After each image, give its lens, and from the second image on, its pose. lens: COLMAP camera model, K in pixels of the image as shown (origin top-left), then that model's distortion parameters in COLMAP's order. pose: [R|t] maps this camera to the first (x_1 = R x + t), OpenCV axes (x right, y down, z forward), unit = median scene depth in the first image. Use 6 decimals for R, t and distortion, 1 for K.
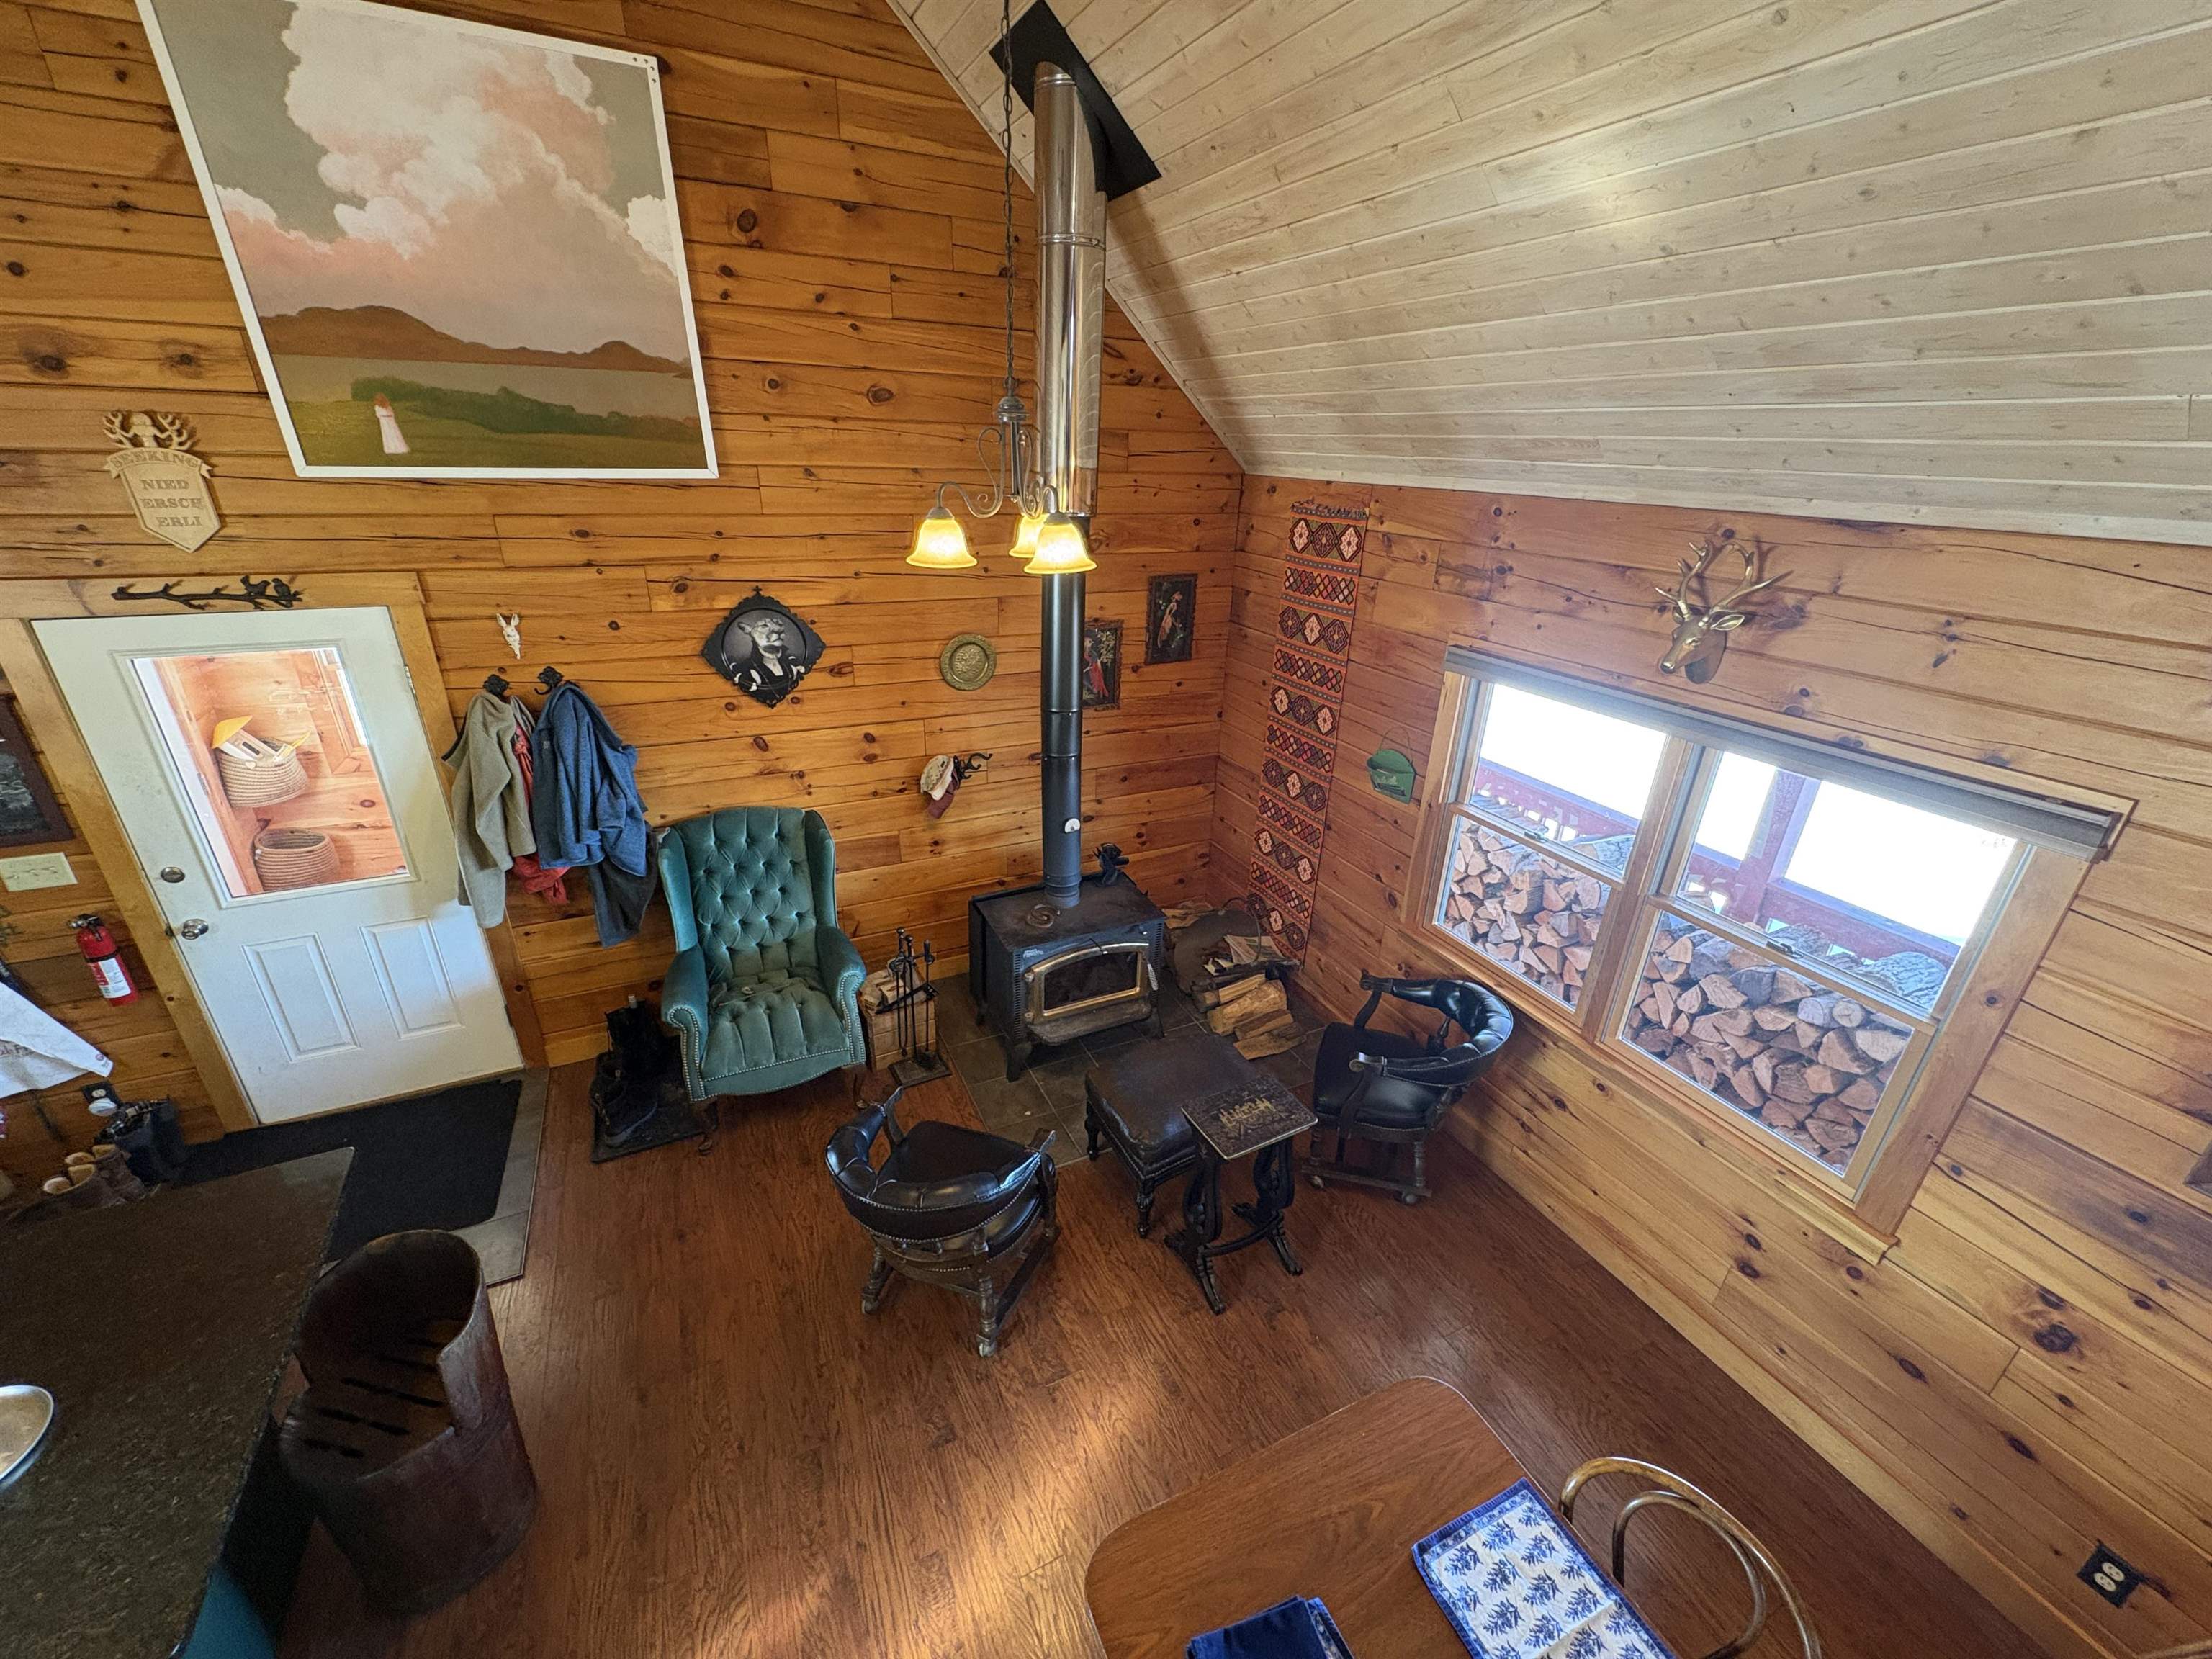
lens RADIAL K [[877.5, 0, 1106.0], [0, 877.5, 829.5], [0, 0, 1]] dist [0.001738, -0.000470]
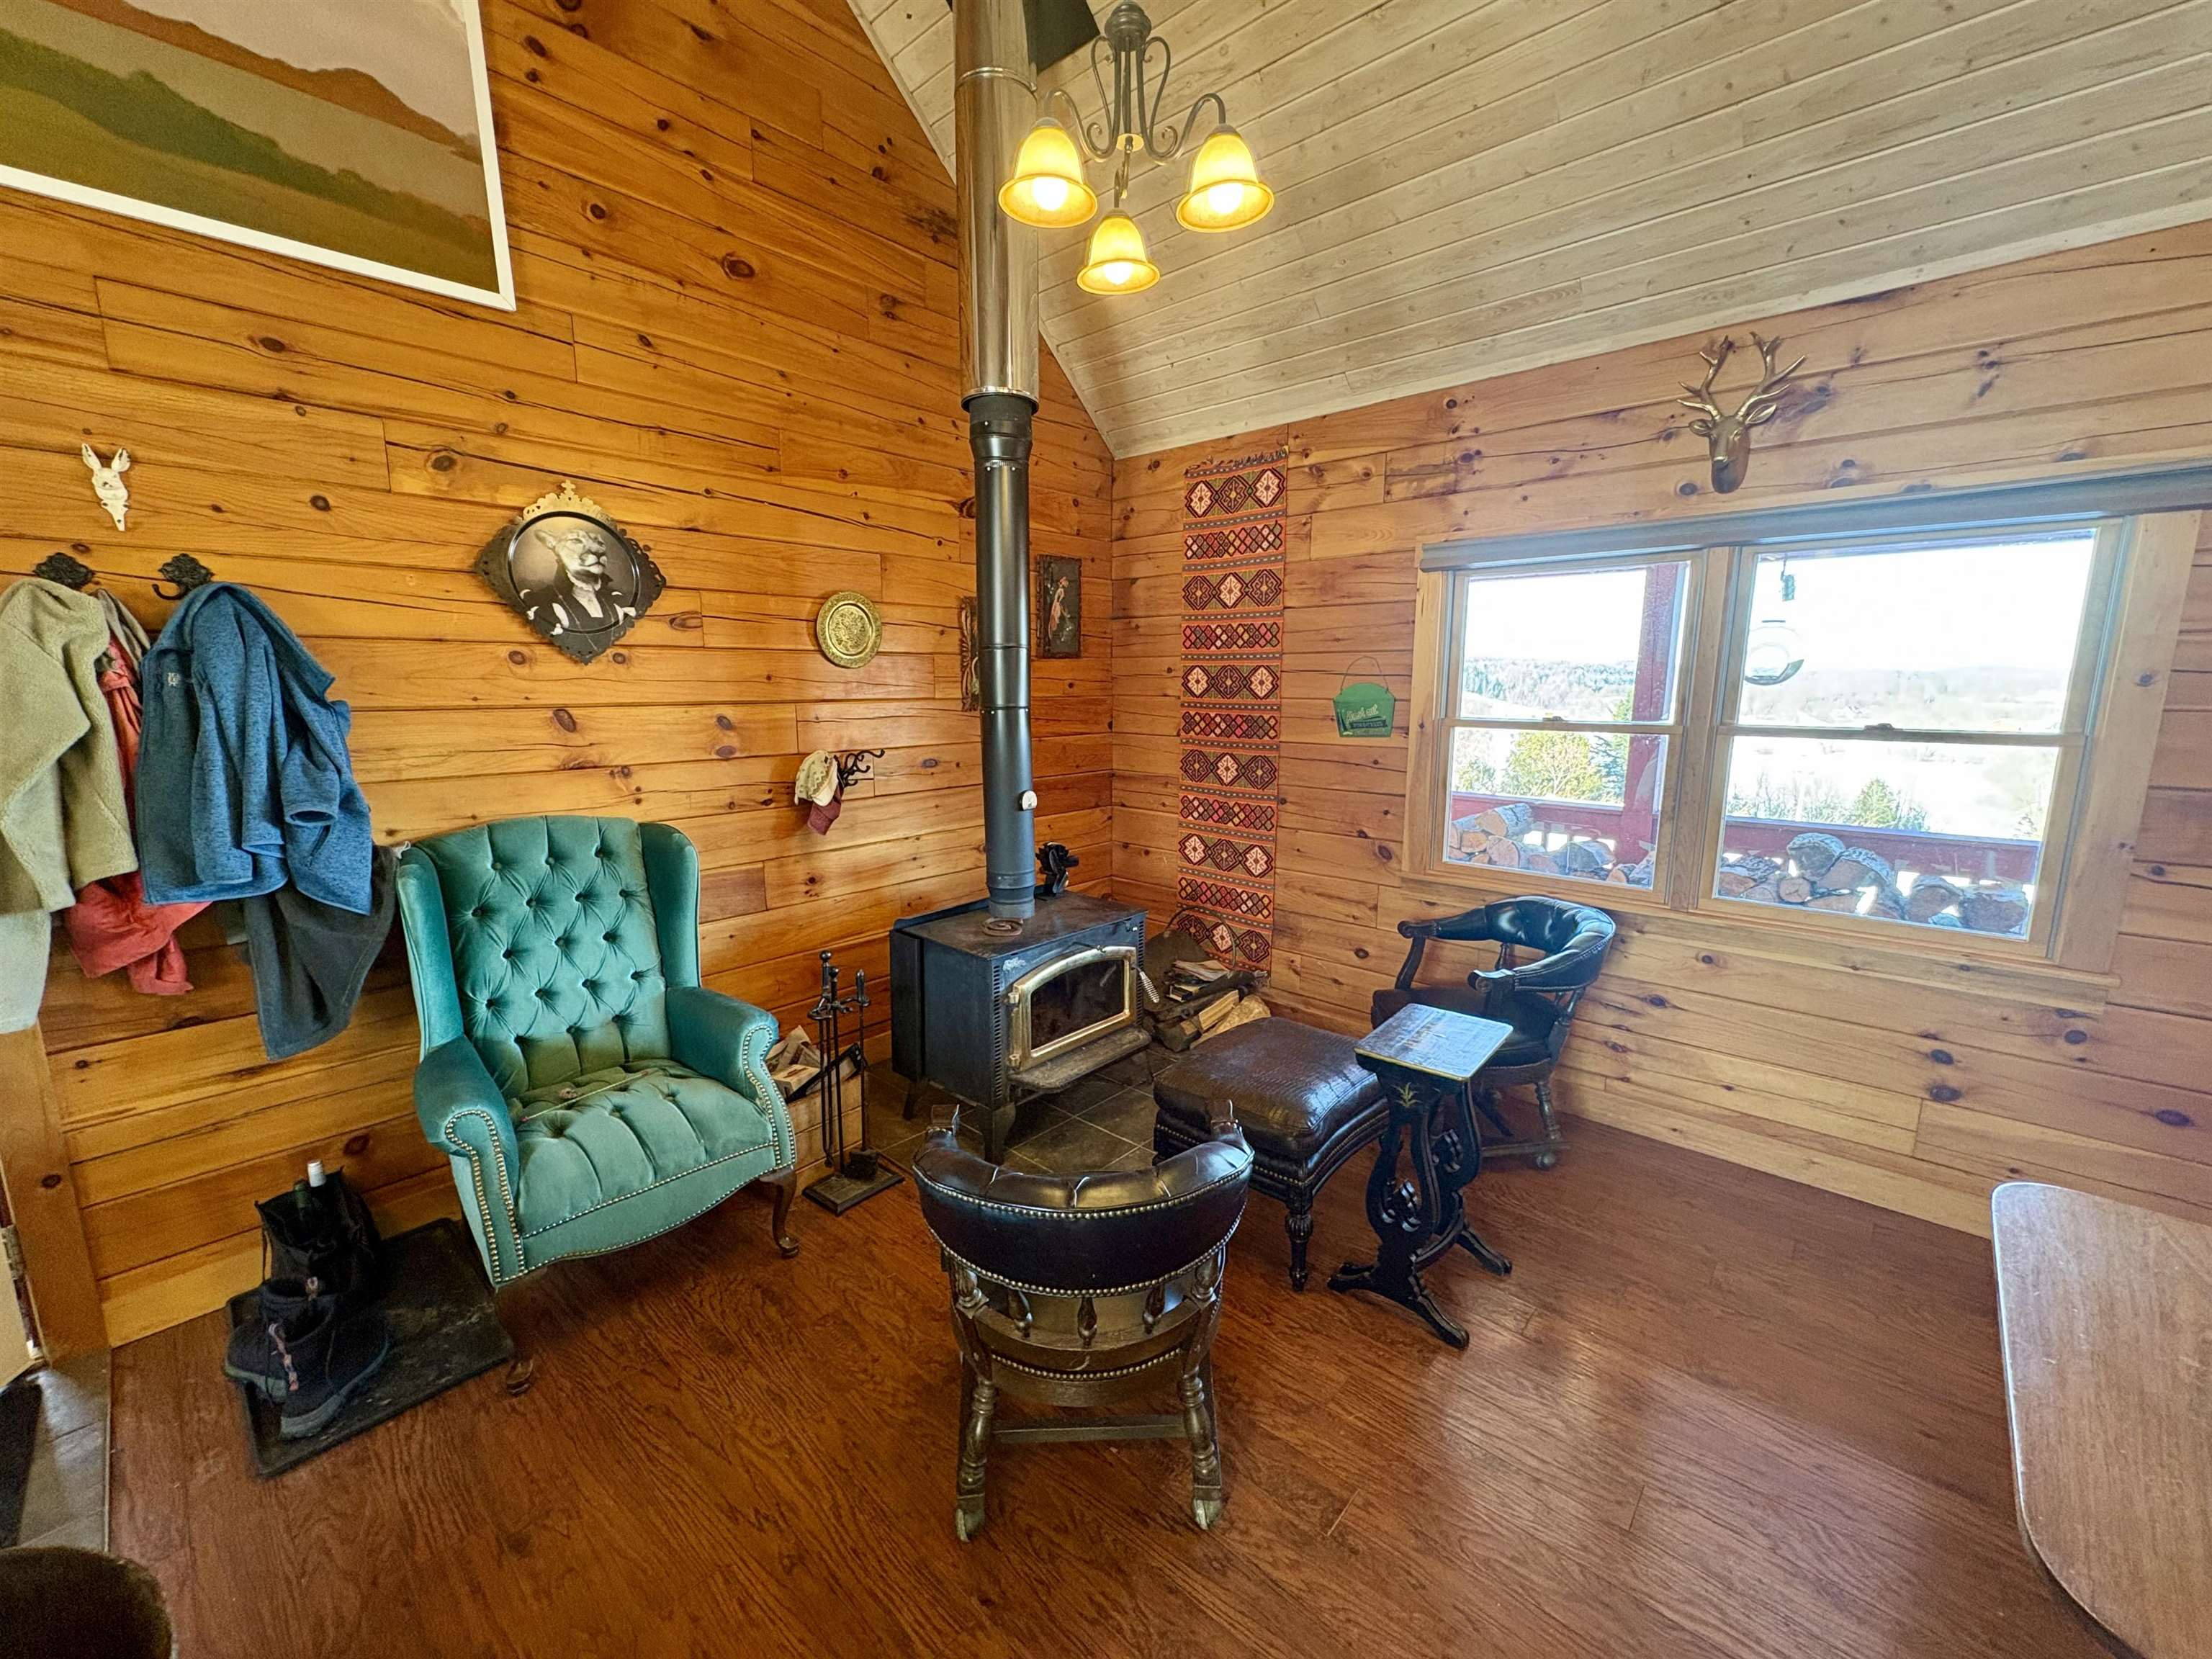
lens RADIAL K [[877.5, 0, 1106.0], [0, 877.5, 829.5], [0, 0, 1]] dist [0.001738, -0.000470]
pose [[0.927790, -0.093231, 0.361266, -0.264751], [0.175993, 0.963143, -0.203425, 0.194771], [-0.328985, 0.252316, 0.910003, 0.282052]]
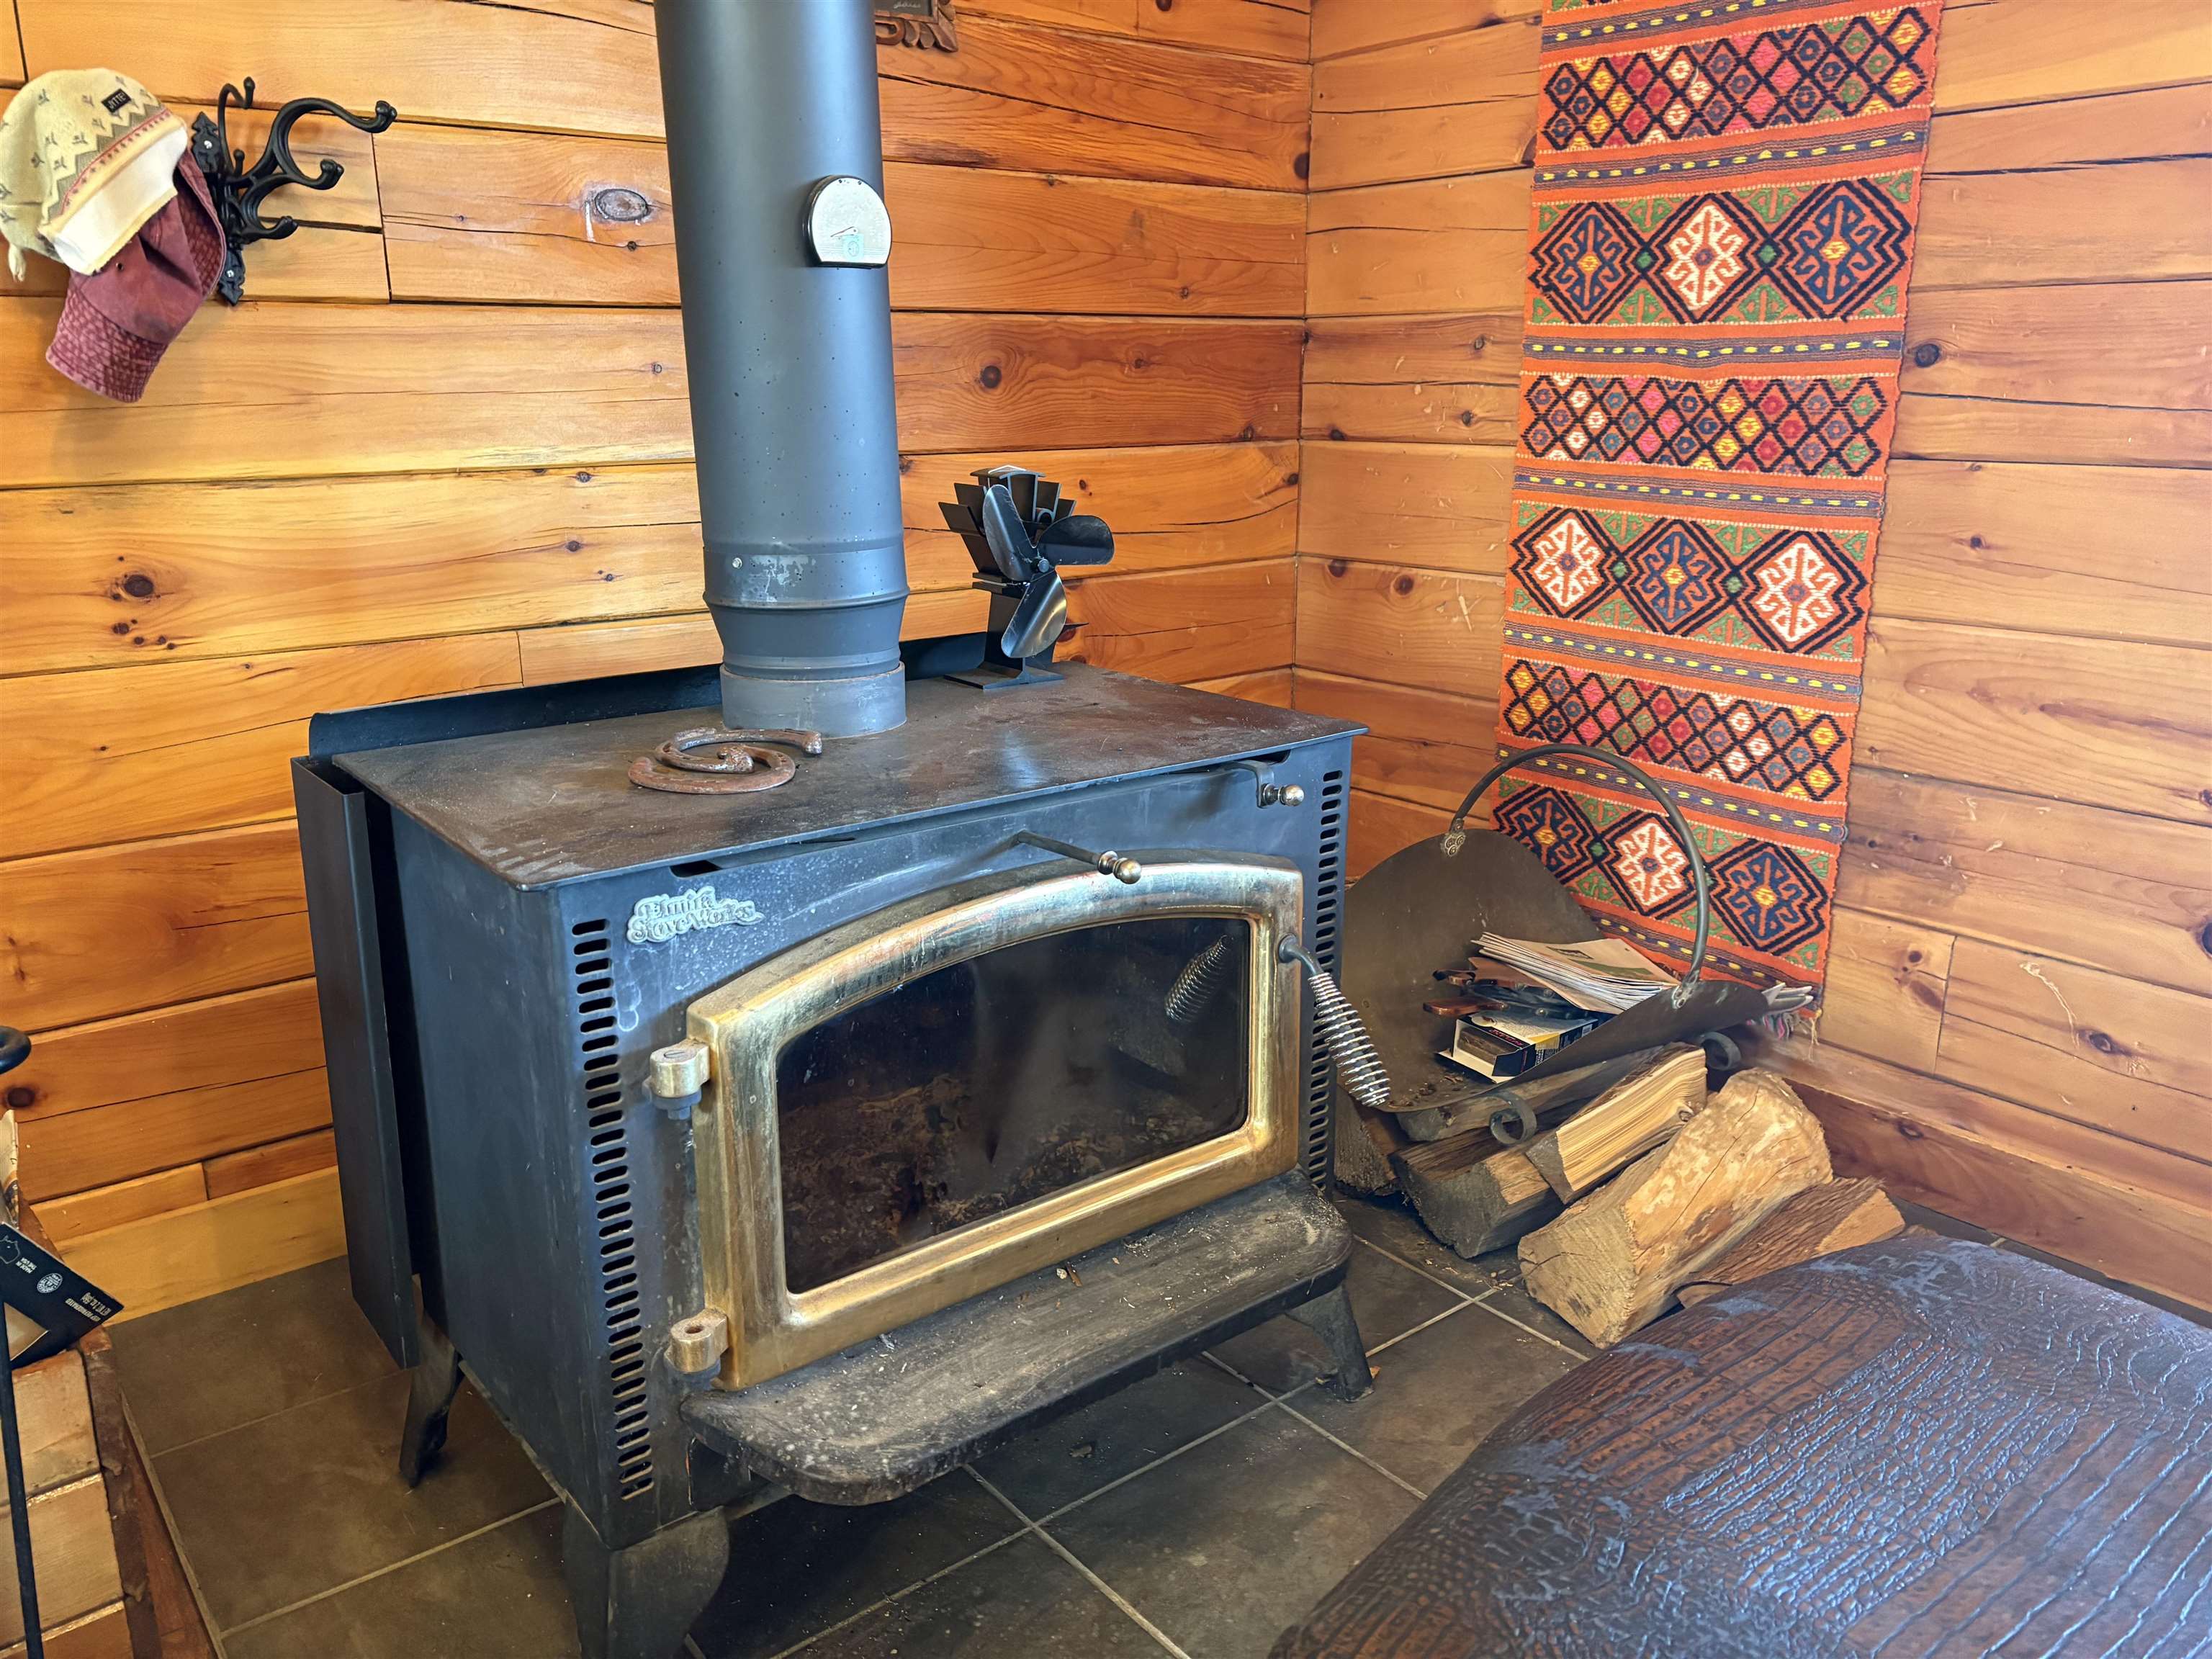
lens RADIAL K [[1678.2, 0, 1106.0], [0, 1678.2, 829.5], [0, 0, 1]] dist [0.072946, -0.093879]
pose [[0.975747, -0.092162, 0.198556, -0.069109], [0.120576, 0.983328, -0.136112, 0.175893], [-0.182701, 0.156752, 0.970592, 0.686209]]
